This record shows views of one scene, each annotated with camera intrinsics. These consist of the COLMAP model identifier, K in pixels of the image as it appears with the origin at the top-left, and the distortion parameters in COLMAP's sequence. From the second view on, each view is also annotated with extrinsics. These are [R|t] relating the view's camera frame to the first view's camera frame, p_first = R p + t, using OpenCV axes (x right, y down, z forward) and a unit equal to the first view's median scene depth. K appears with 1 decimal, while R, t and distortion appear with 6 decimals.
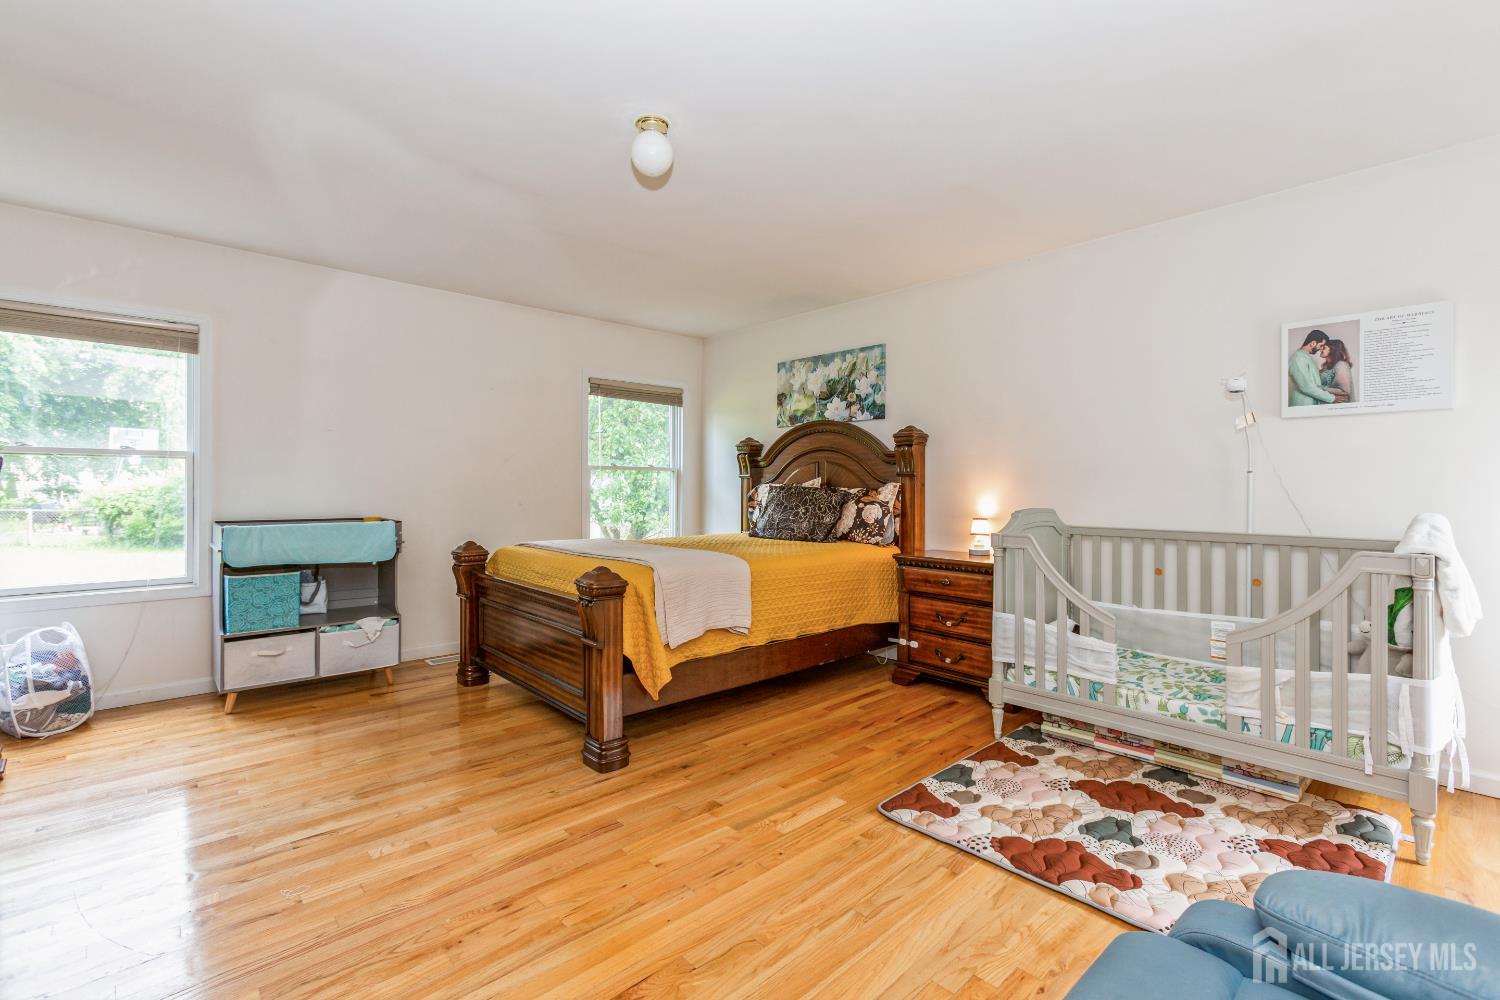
lens RADIAL K [[661.3, 0, 749.4], [0, 661.3, 487.0], [0, 0, 1]] dist [-0.020119, 0.013473]
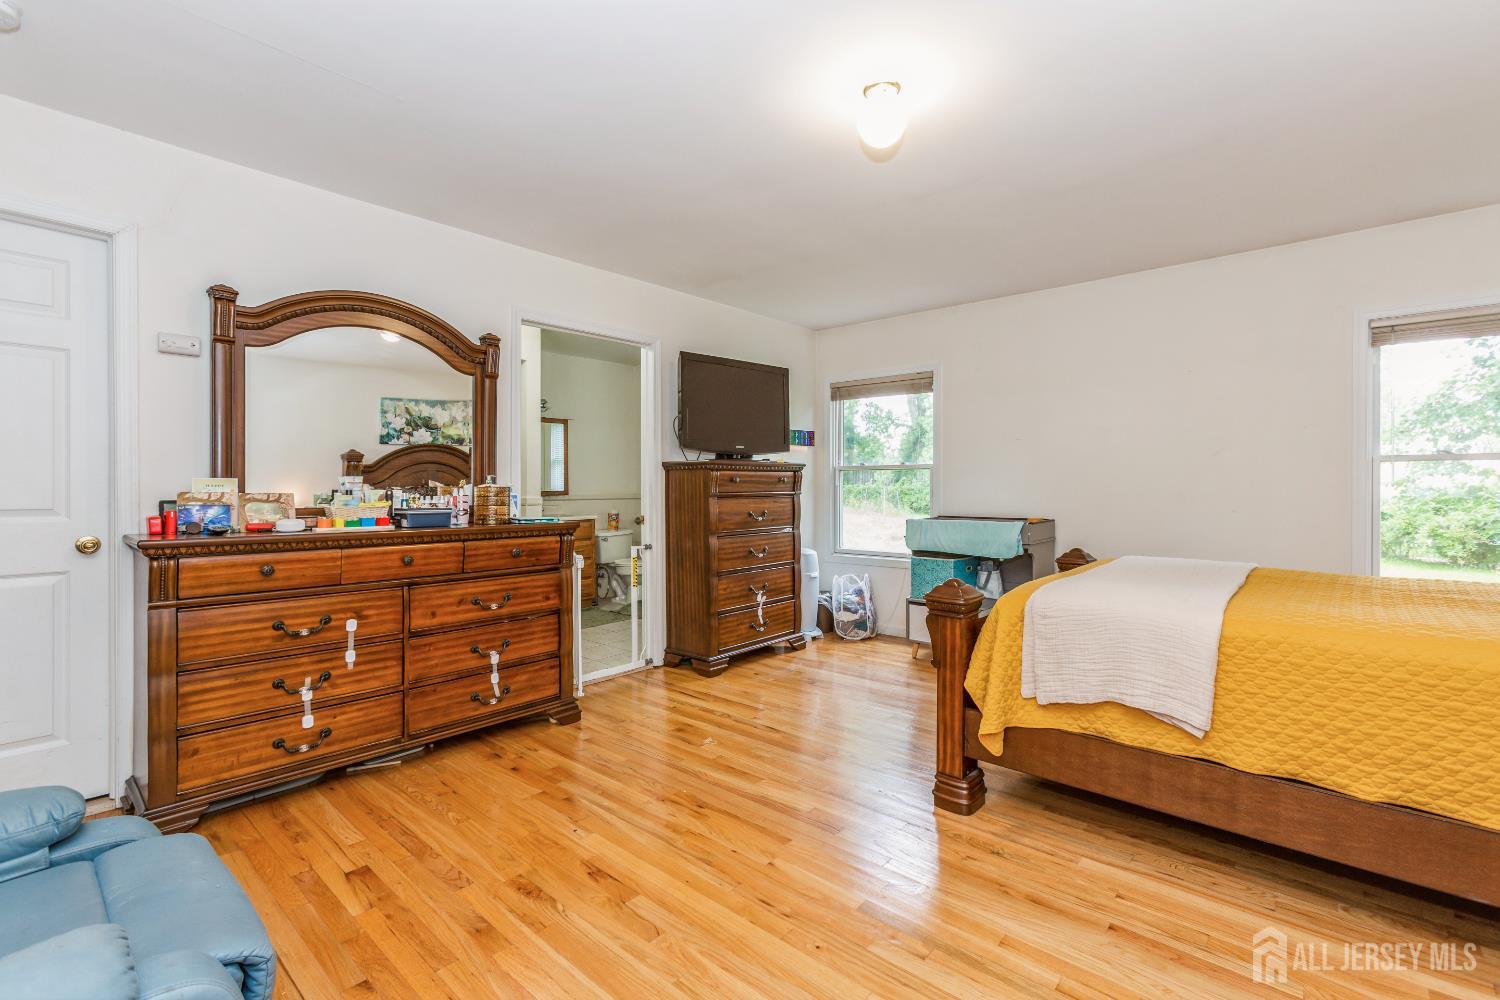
lens RADIAL K [[661.3, 0, 749.4], [0, 661.3, 487.0], [0, 0, 1]] dist [-0.020119, 0.013473]
pose [[0.101981, -0.005820, -0.994769, 0.563733], [0.003600, 0.999978, -0.005482, -0.000707], [0.994780, -0.003022, 0.102000, 0.560273]]
